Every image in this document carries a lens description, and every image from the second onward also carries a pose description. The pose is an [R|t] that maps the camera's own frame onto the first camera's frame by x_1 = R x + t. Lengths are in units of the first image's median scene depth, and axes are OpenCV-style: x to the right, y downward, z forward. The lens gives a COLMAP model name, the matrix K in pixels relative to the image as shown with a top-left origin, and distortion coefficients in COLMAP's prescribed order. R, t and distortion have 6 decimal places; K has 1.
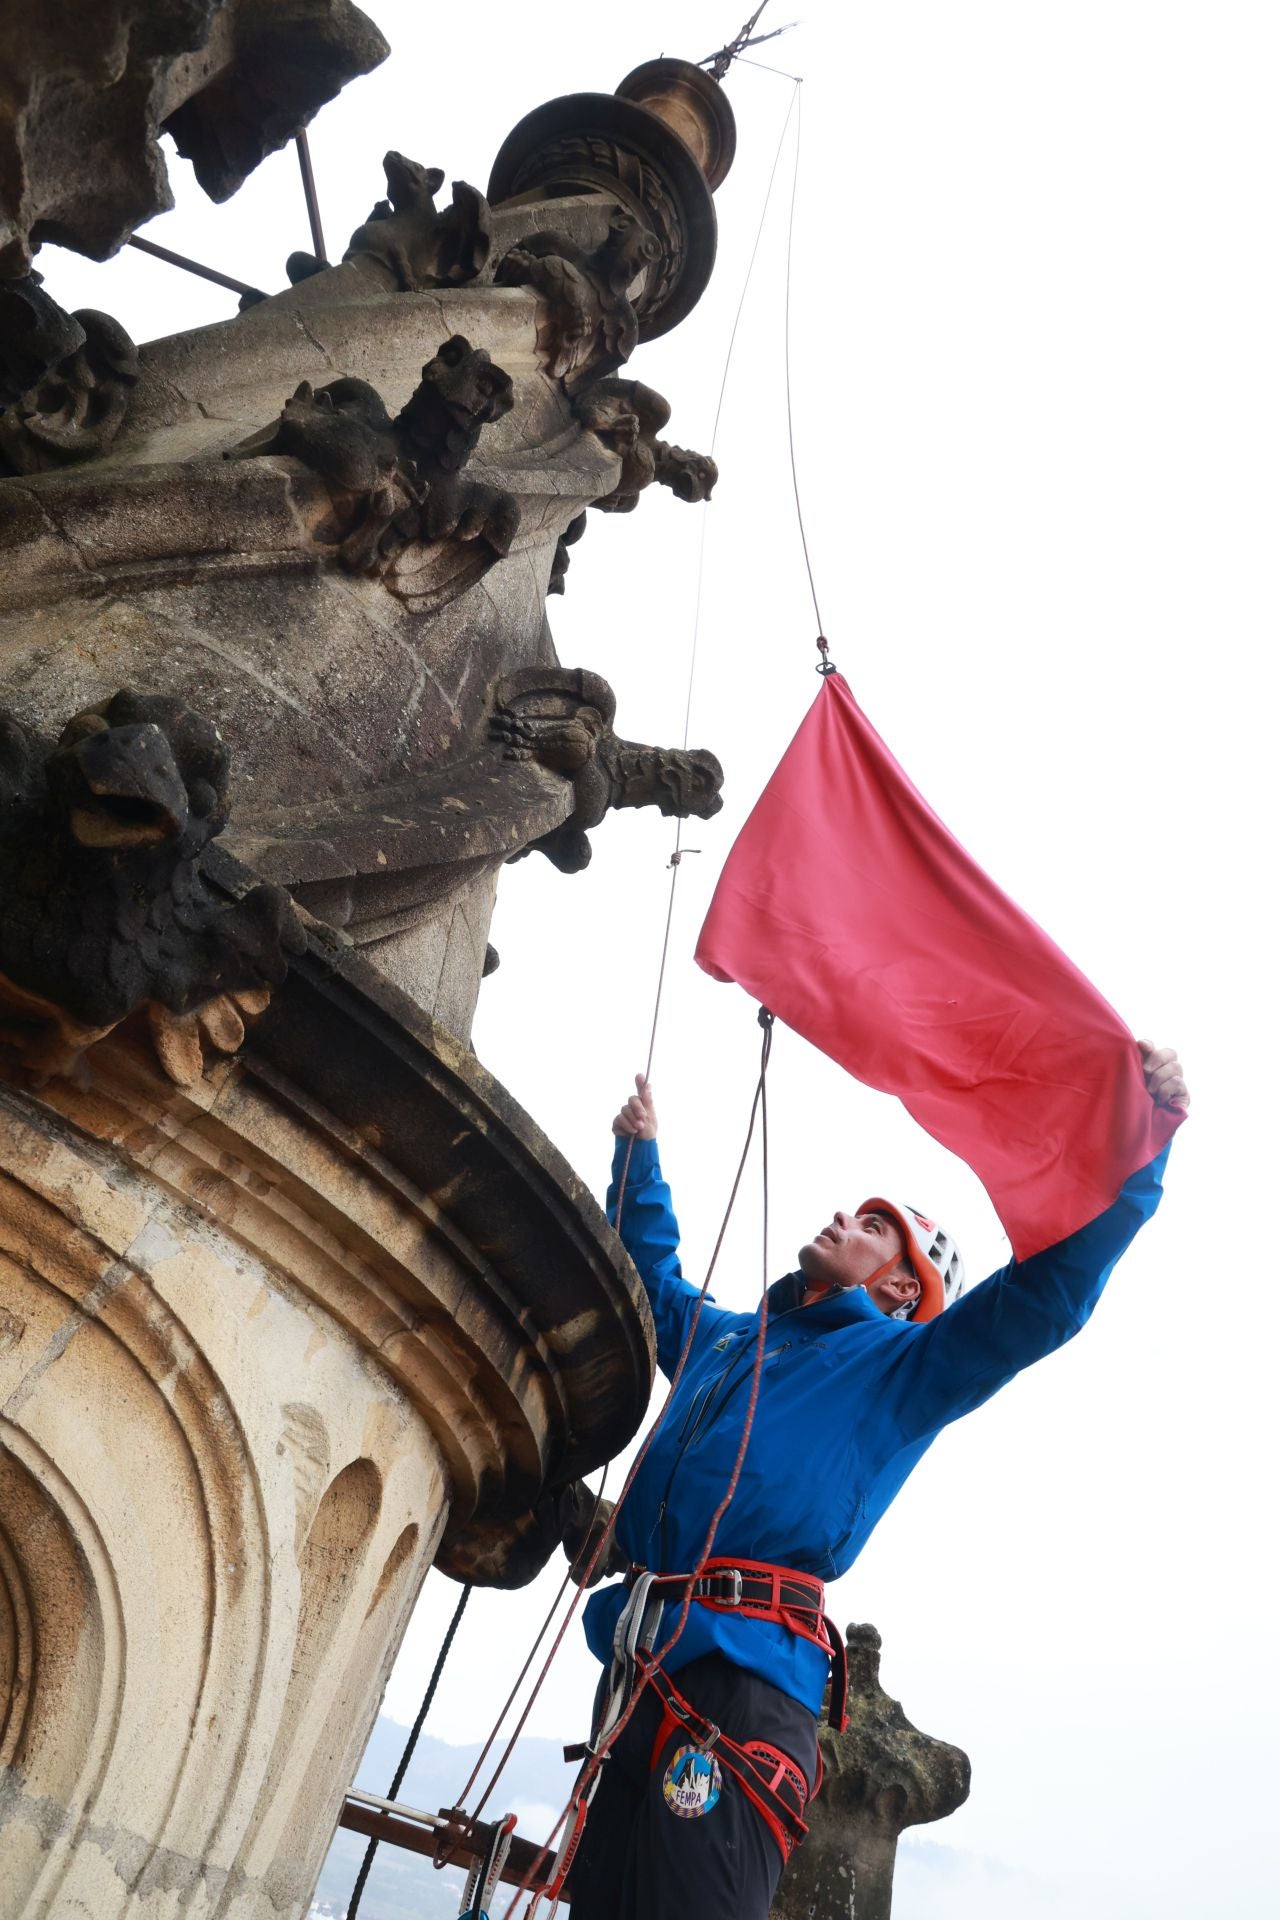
lens RADIAL K [[779.1, 0, 646.3], [0, 779.1, 894.1], [0, 0, 1]] dist [-0.030320, 0.009730]
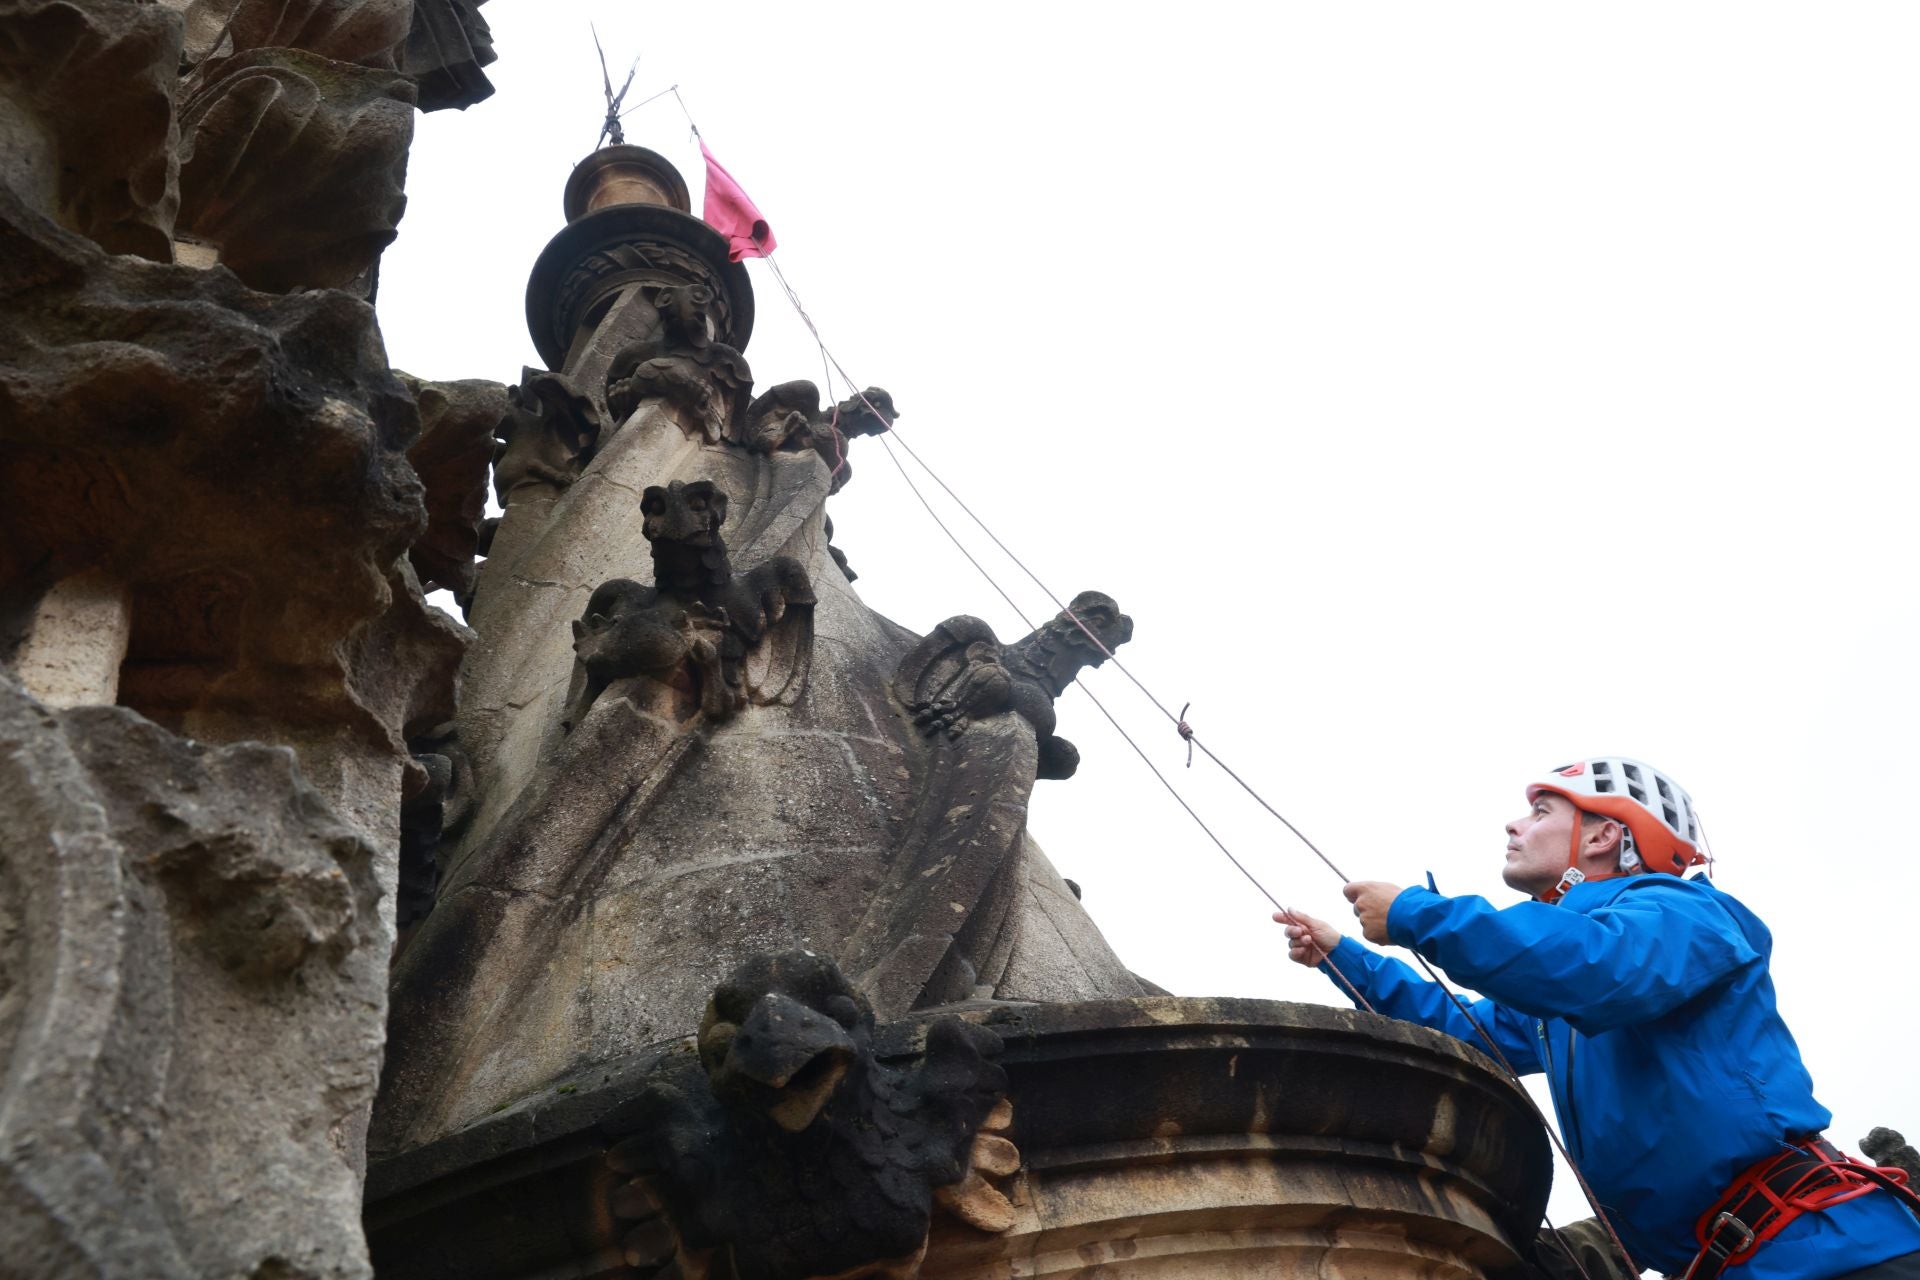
lens RADIAL K [[779.1, 0, 960.0], [0, 779.1, 640.0], [0, 0, 1]] dist [-0.030320, 0.009730]
pose [[0.707296, -0.706802, -0.012747, -0.074210], [0.703551, 0.705571, -0.084766, -0.189140], [0.068906, 0.050987, 0.996319, -0.020895]]
